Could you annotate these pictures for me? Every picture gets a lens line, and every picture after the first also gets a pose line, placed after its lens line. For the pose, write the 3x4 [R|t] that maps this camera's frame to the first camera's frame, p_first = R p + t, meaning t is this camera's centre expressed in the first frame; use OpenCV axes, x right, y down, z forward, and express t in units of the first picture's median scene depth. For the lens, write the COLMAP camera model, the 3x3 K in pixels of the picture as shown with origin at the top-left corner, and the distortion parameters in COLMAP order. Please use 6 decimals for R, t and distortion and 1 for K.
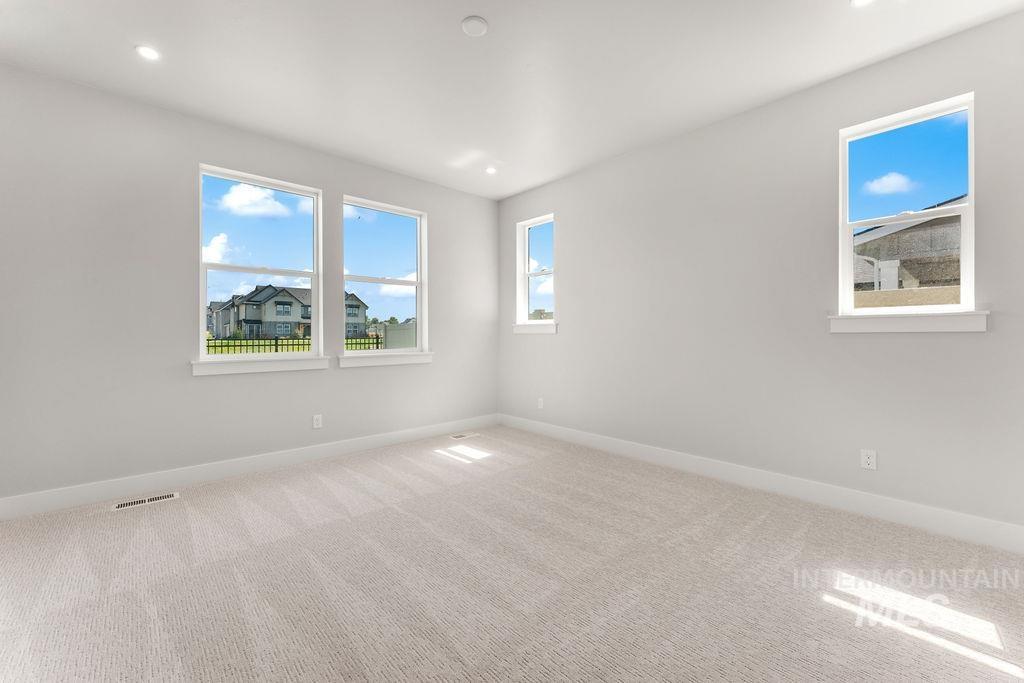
lens RADIAL K [[414.9, 0, 510.5], [0, 414.9, 323.2], [0, 0, 1]] dist [0.006394, -0.001077]
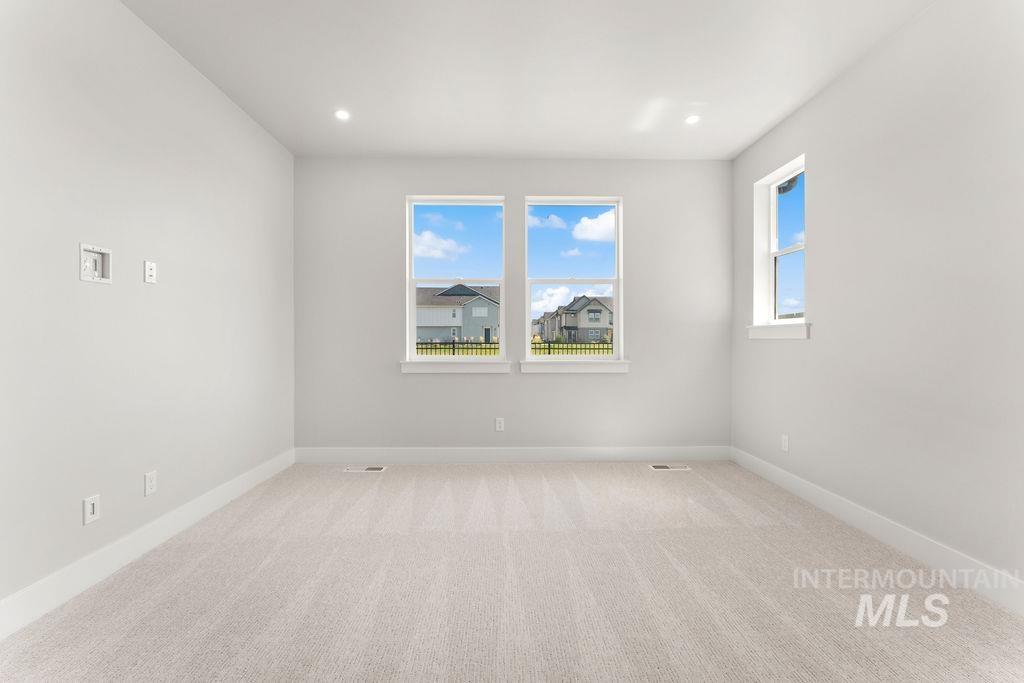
lens RADIAL K [[414.9, 0, 512.1], [0, 414.9, 333.3], [0, 0, 1]] dist [0.006394, -0.001077]
pose [[0.756568, -0.005880, -0.653889, 0.165108], [0.013981, 0.999876, 0.007185, 0.004594], [0.653766, -0.014578, 0.756556, 0.185345]]
